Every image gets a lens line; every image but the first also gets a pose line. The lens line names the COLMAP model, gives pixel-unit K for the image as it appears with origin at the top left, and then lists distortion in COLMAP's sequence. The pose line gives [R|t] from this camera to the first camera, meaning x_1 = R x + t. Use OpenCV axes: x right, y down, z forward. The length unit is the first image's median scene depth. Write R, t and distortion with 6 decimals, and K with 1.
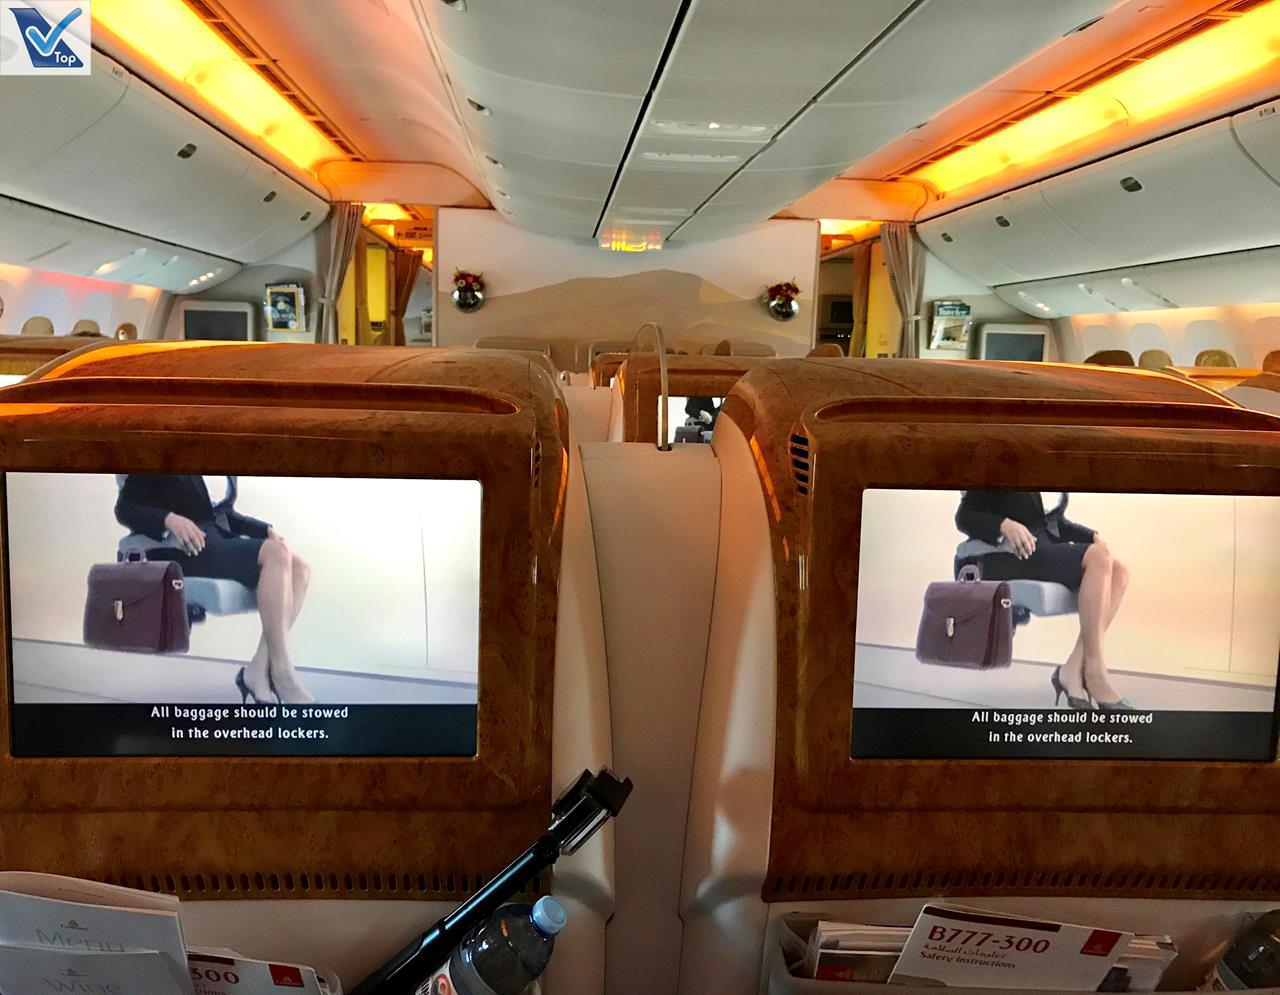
lens RADIAL K [[1221.7, 0, 653.2], [0, 1221.7, 484.1], [0, 0, 1]] dist [0.008649, 0.000000]
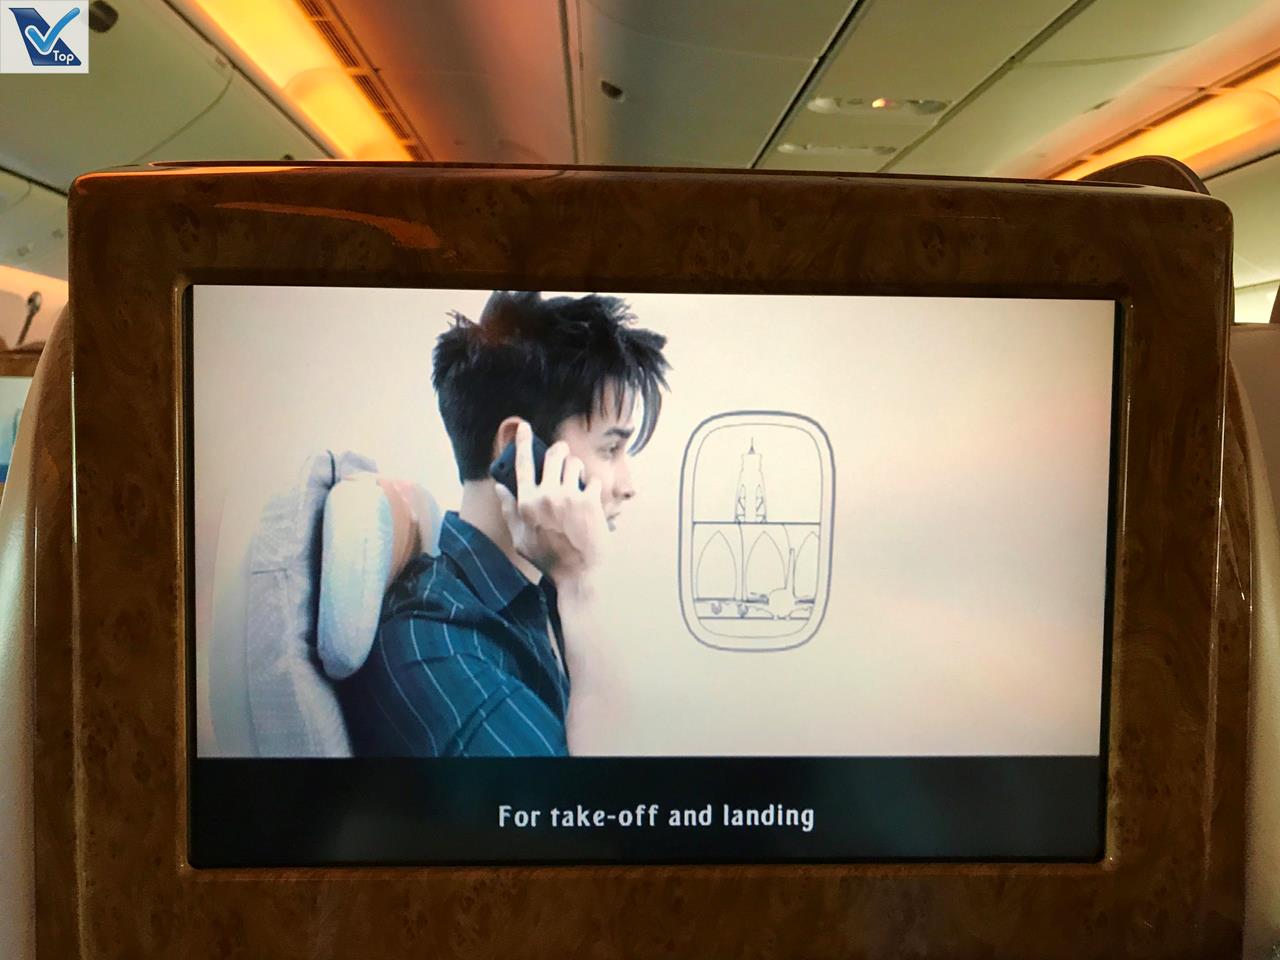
lens RADIAL K [[1197.2, 0, 660.9], [0, 1197.2, 461.7], [0, 0, 1]] dist [0.010743, 0.000000]
pose [[0.999426, -0.013671, -0.030999, -0.310325], [0.011549, 0.997645, -0.067615, 0.091958], [0.031851, 0.067218, 0.997230, 0.501258]]
